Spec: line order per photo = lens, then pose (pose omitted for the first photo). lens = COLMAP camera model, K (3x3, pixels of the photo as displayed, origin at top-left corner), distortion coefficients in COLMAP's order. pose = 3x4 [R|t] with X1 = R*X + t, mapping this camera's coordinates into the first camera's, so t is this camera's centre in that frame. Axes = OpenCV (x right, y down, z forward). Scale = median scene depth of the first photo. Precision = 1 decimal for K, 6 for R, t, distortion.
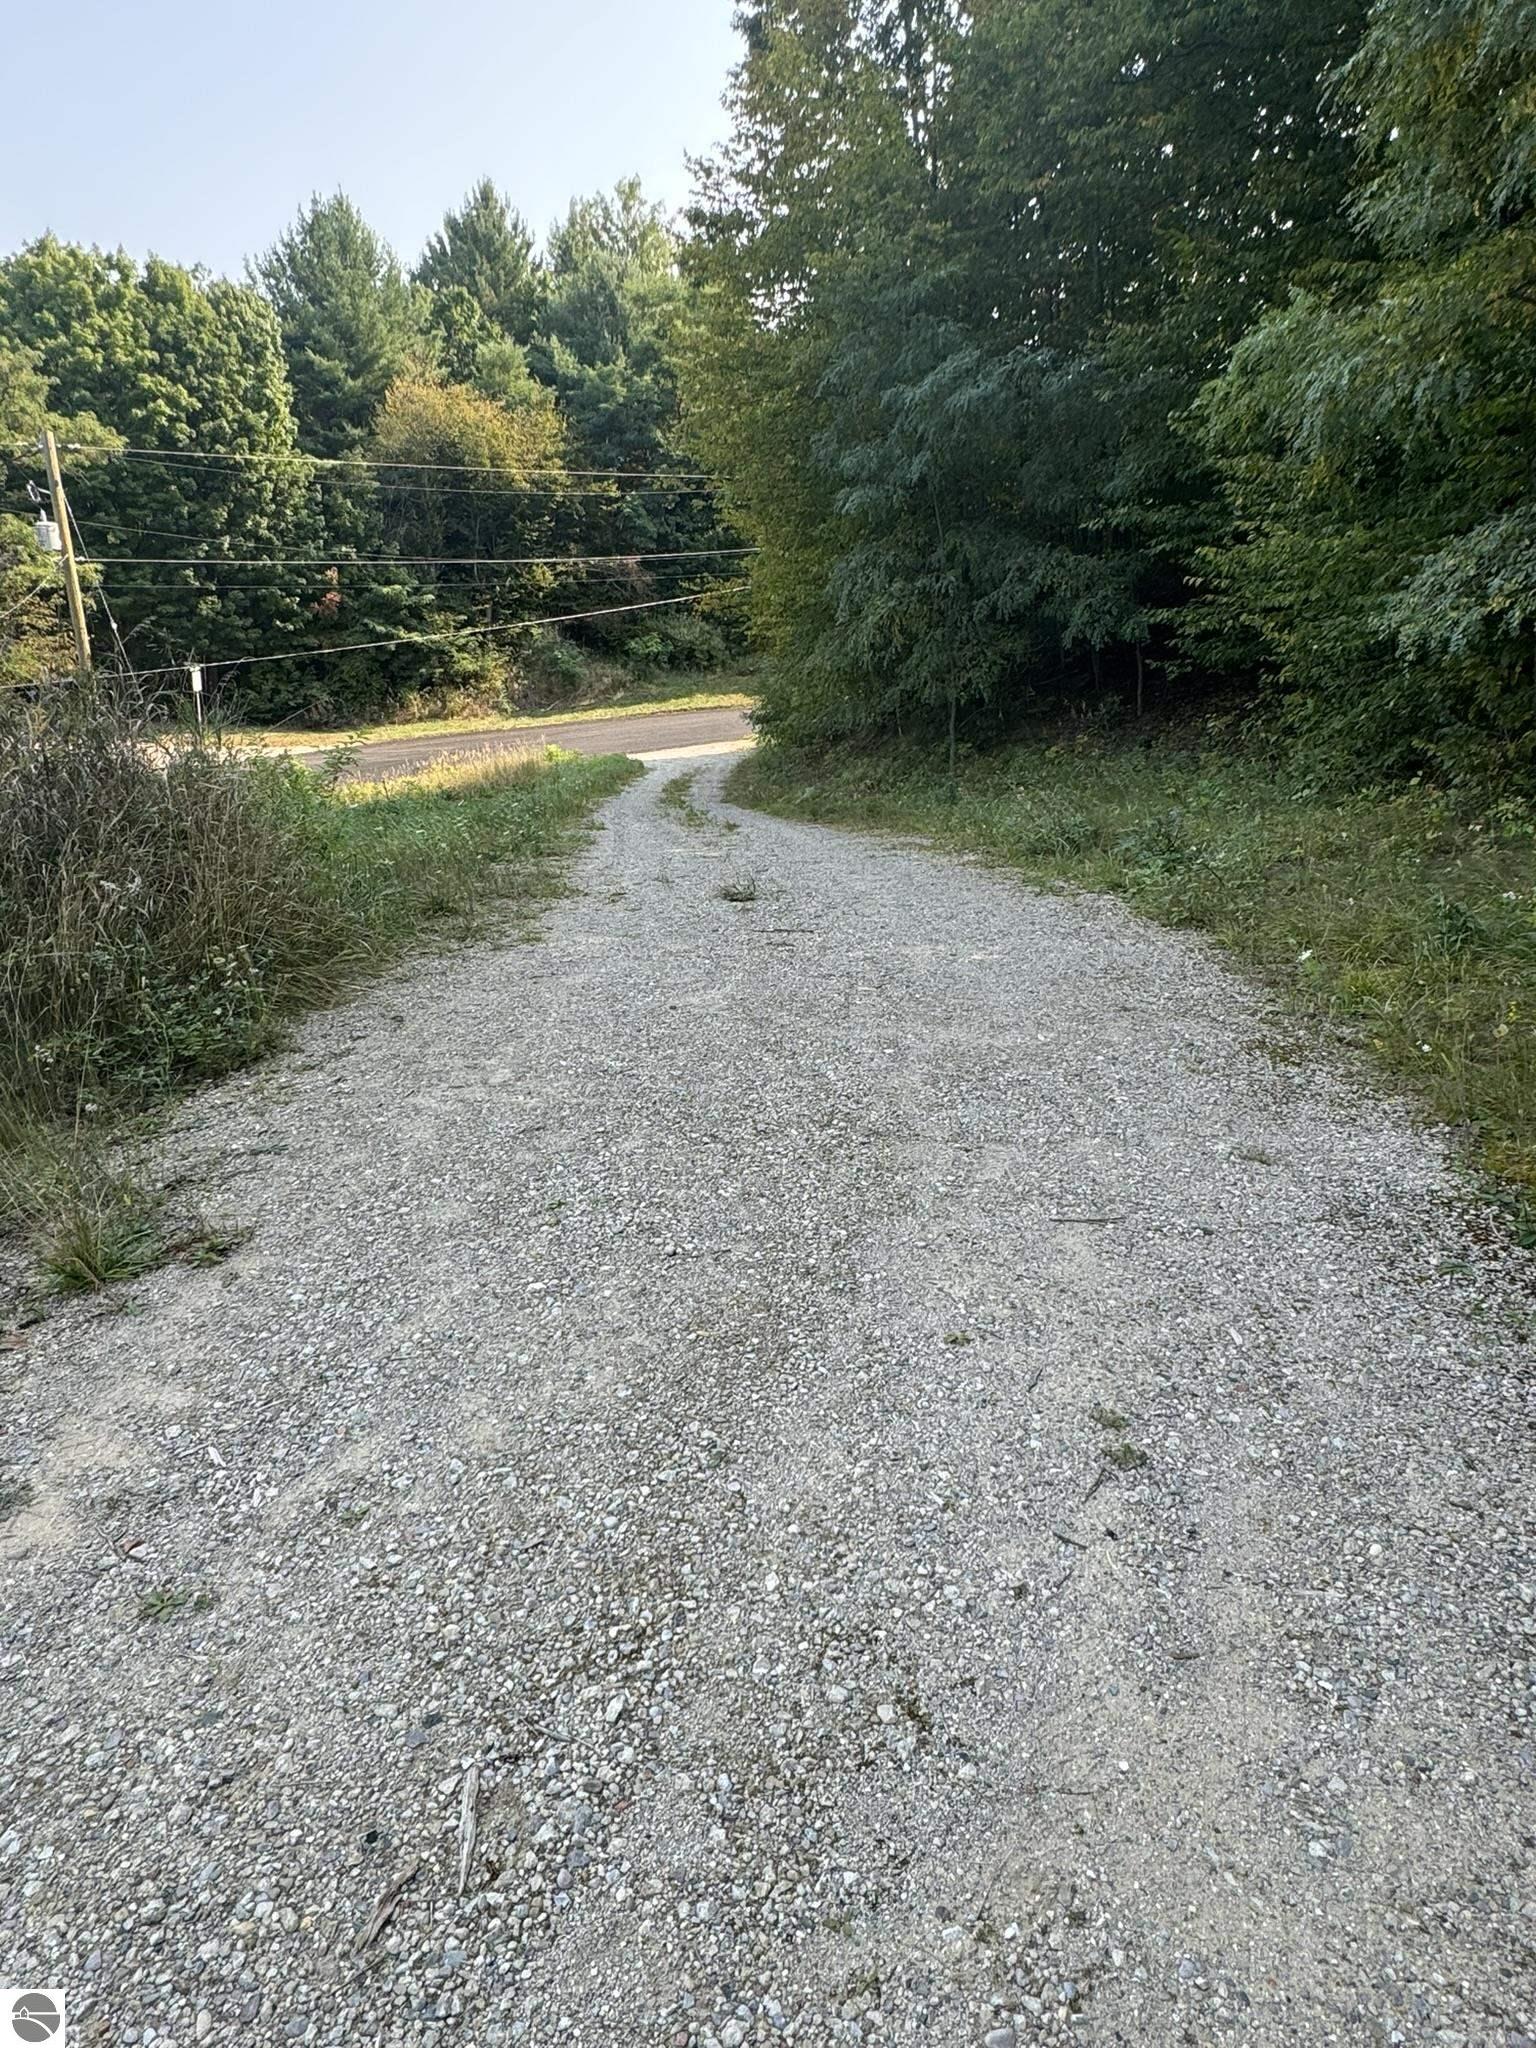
lens RADIAL K [[1248.3, 0, 769.4], [0, 1248.3, 1029.4], [0, 0, 1]] dist [-0.006000, -0.001257]
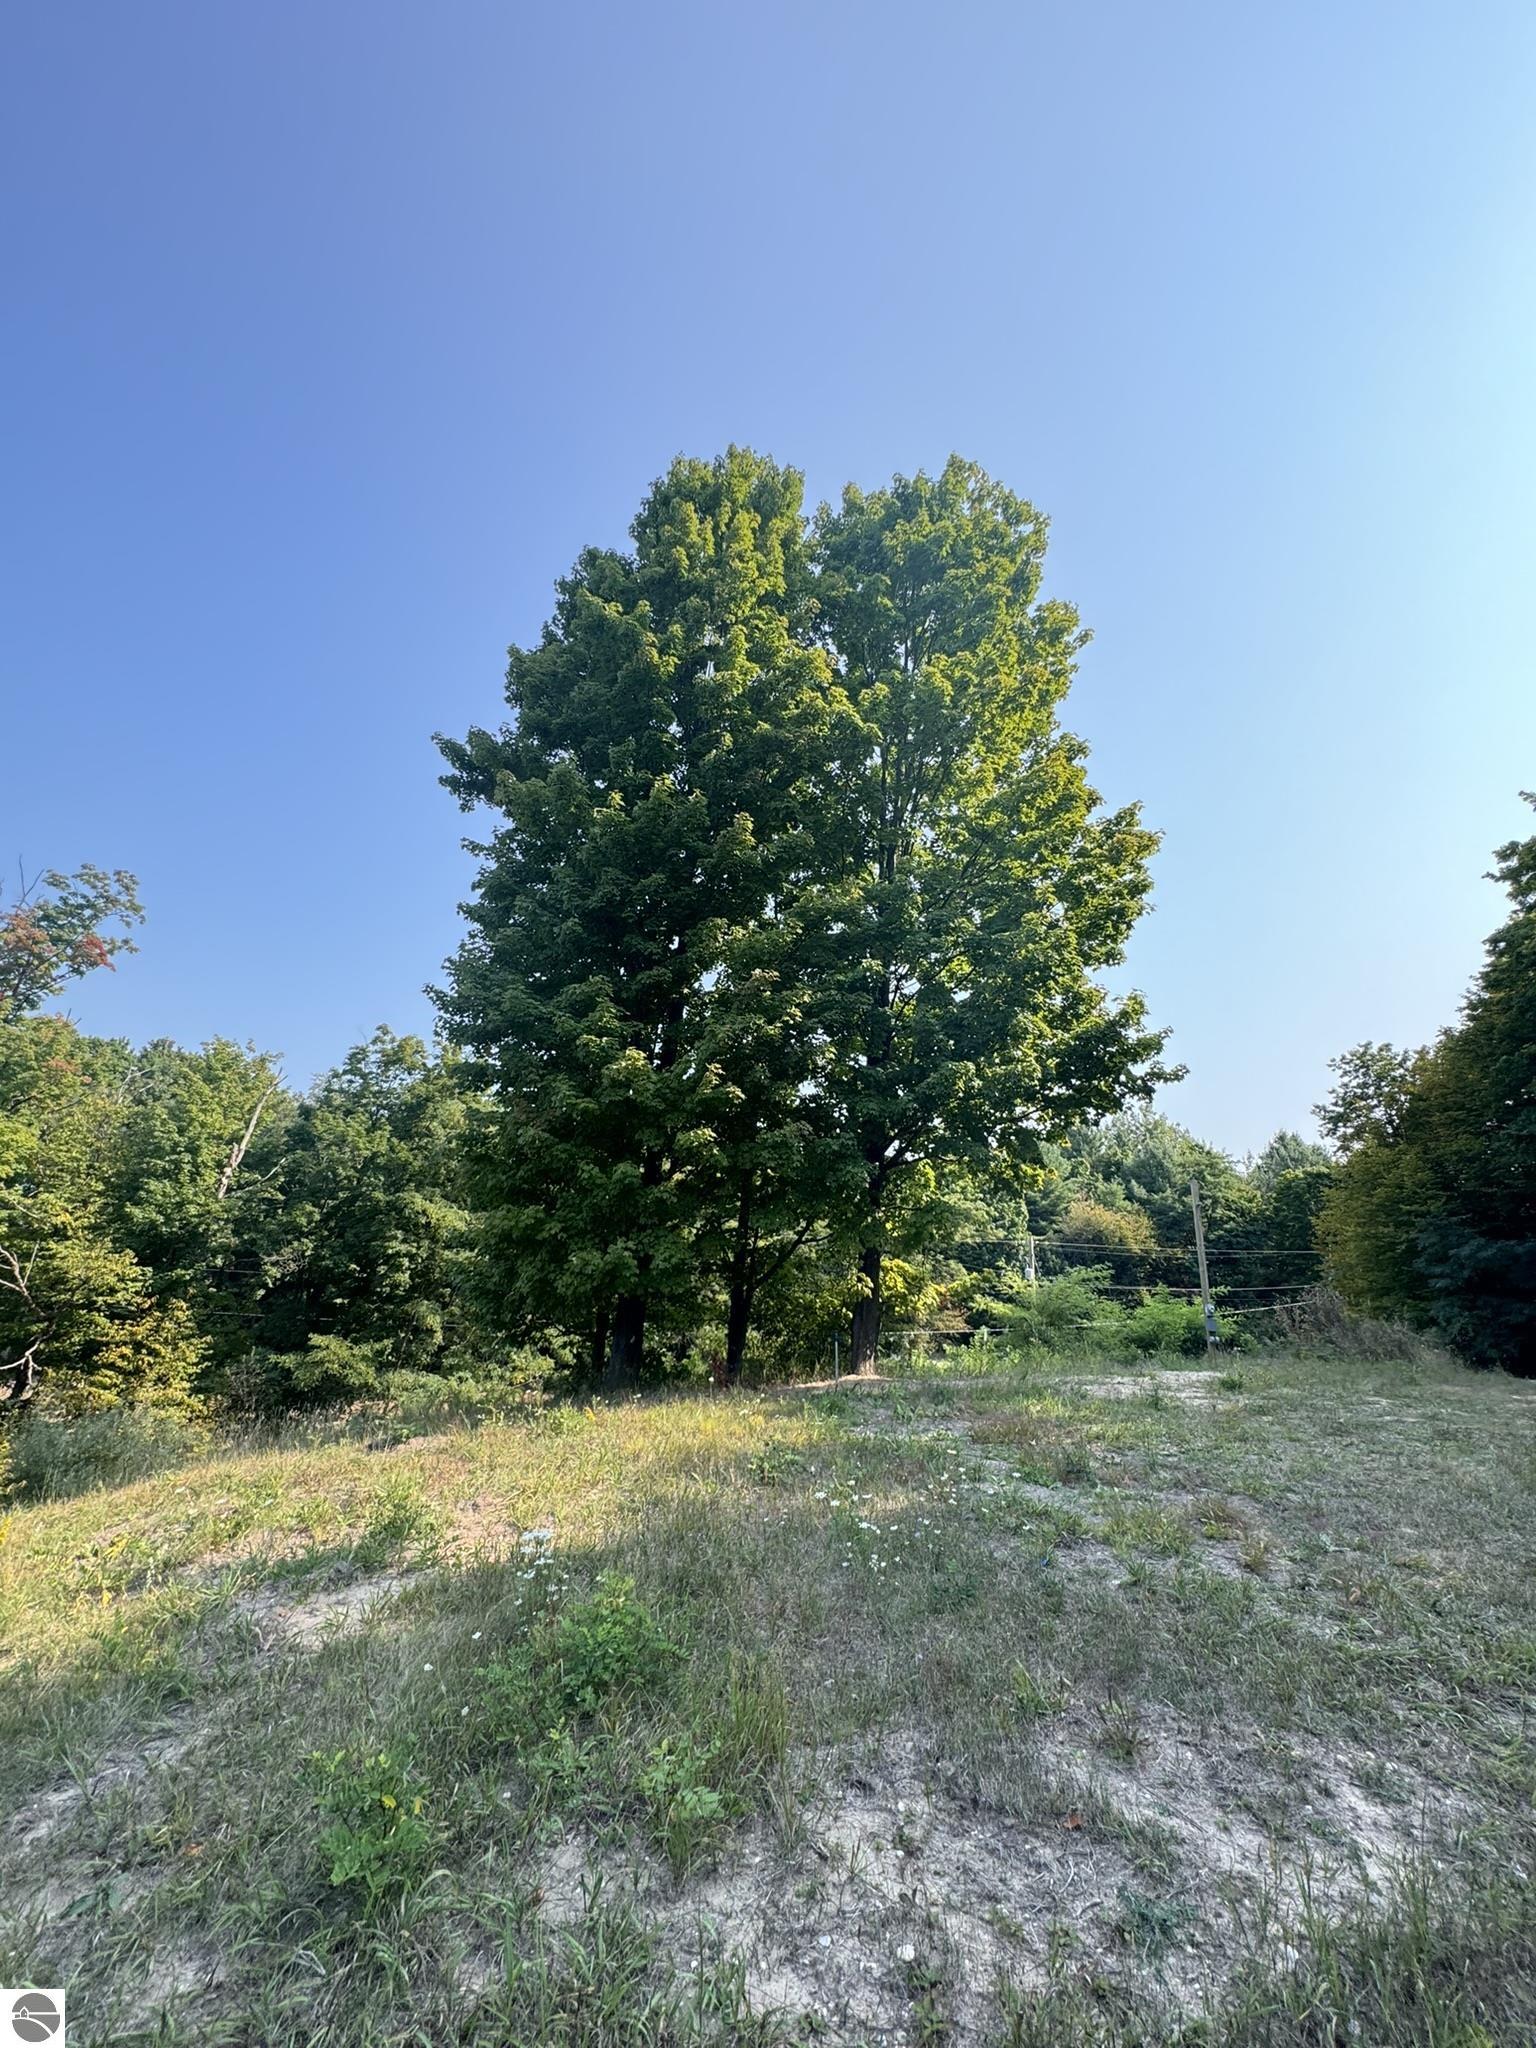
lens RADIAL K [[819.4, 0, 777.4], [0, 819.4, 1023.1], [0, 0, 1]] dist [0.012637, -0.000012]
pose [[0.909443, -0.090852, -0.405782, -0.157361], [-0.177091, 0.798301, -0.575633, 0.149369], [0.376234, 0.595366, 0.709920, -0.412008]]
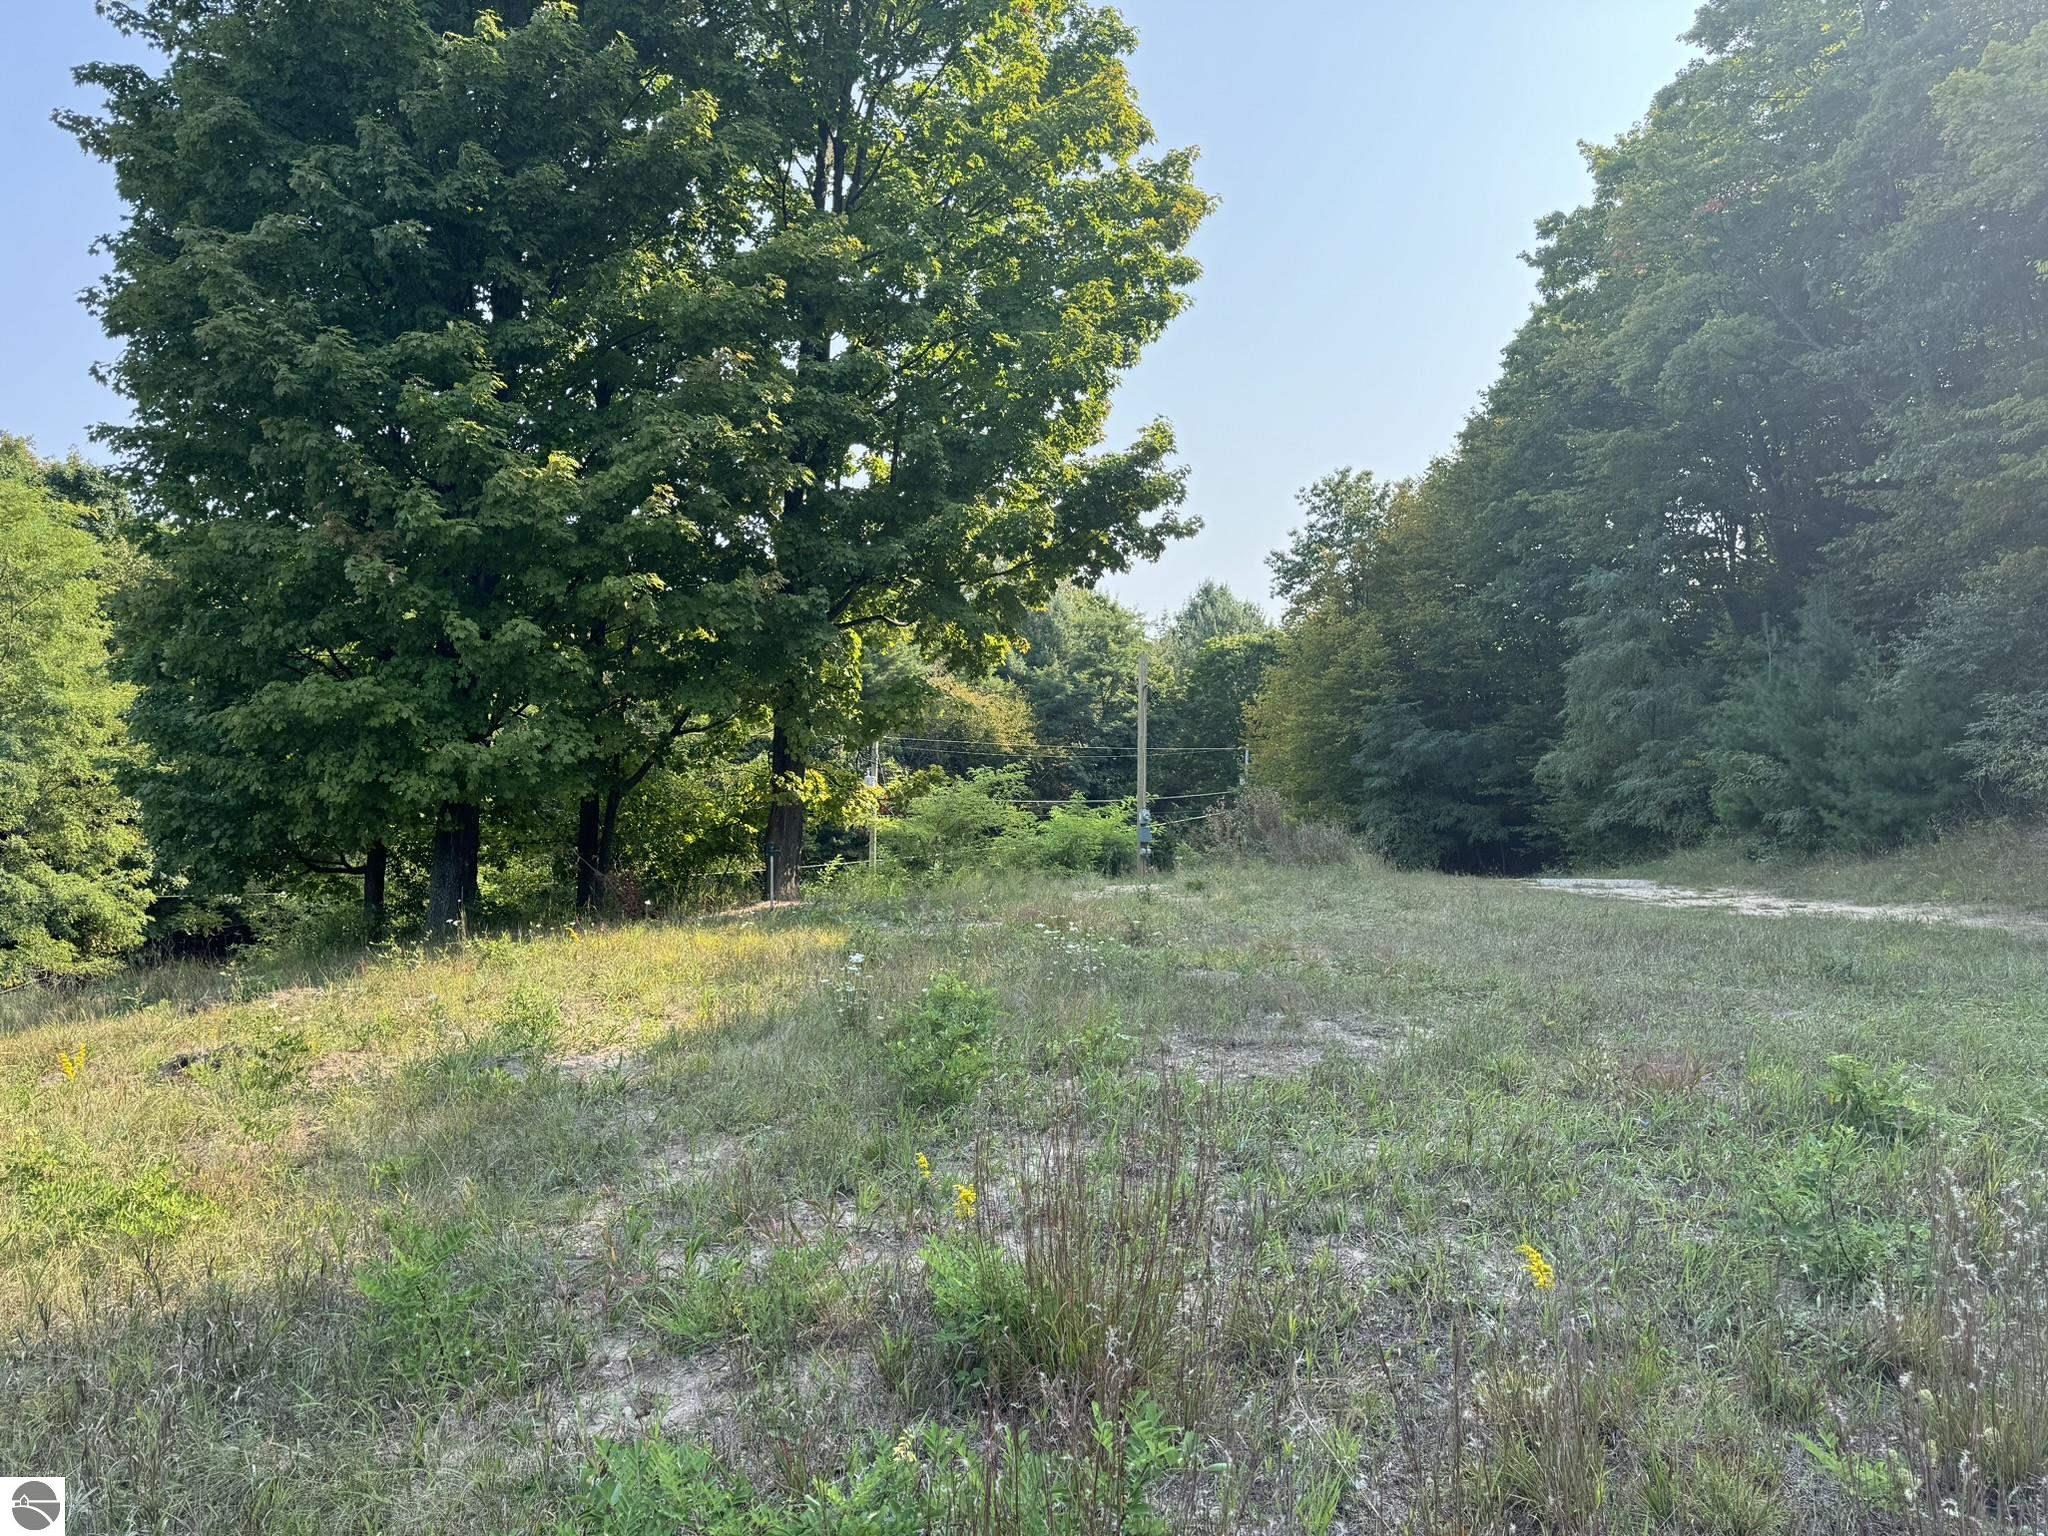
lens RADIAL K [[1445.1, 0, 1019.9], [0, 1445.1, 772.9], [0, 0, 1]] dist [0.067234, -0.012459]
pose [[0.999888, 0.014842, 0.002016, -0.192599], [-0.013034, 0.928489, -0.371132, 0.184638], [-0.007381, 0.371064, 0.928578, -0.487884]]
